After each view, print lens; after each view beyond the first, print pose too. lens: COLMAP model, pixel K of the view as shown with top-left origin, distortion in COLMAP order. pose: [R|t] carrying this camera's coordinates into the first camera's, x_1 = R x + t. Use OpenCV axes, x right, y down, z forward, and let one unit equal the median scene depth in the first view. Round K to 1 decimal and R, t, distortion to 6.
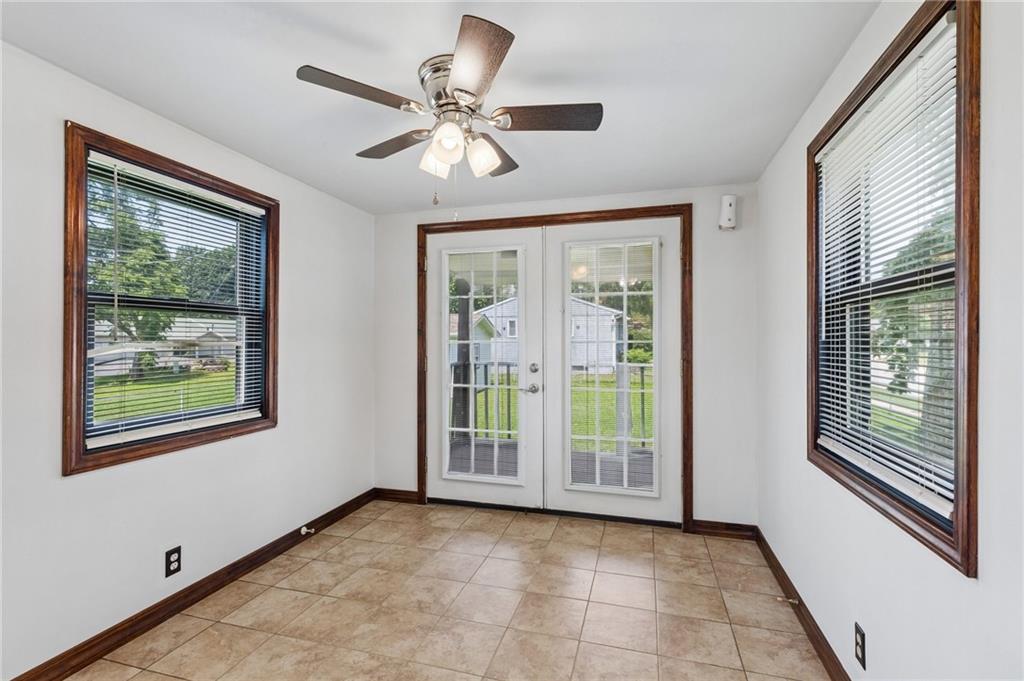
lens RADIAL K [[464.6, 0, 508.7], [0, 464.6, 339.6], [0, 0, 1]] dist [0.003944, 0.001098]
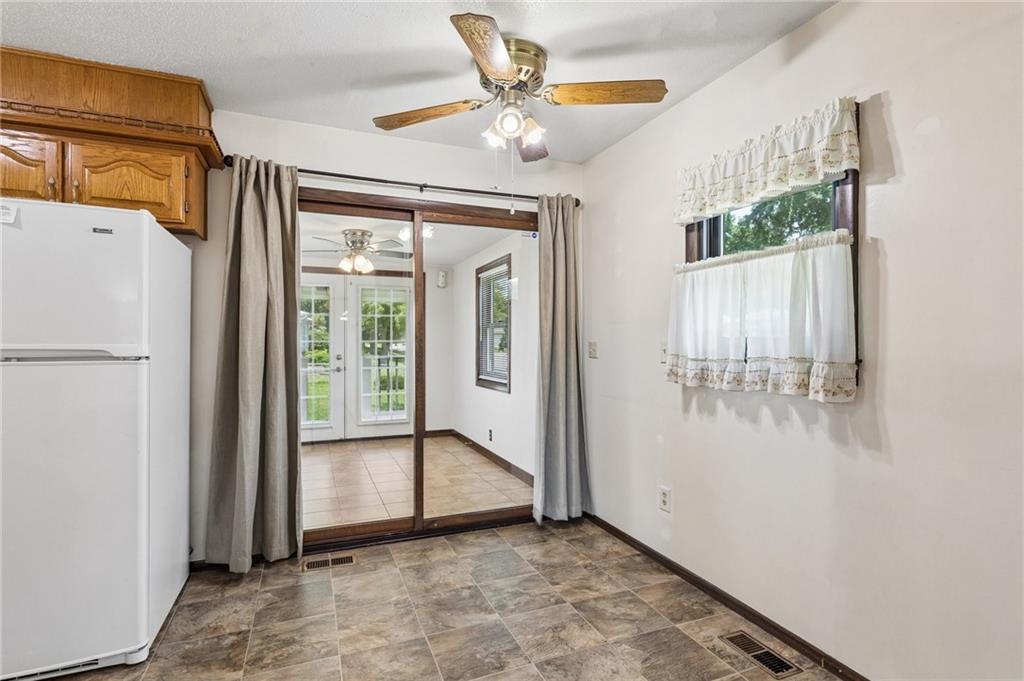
lens RADIAL K [[501.0, 0, 512.0], [0, 501.0, 340.5], [0, 0, 1]] dist [-0.003033, -0.000190]
pose [[0.780886, -0.000278, 0.624674, -0.656071], [0.000468, 1.000000, -0.000139, 0.000423], [-0.624674, 0.000401, 0.780886, -0.910342]]
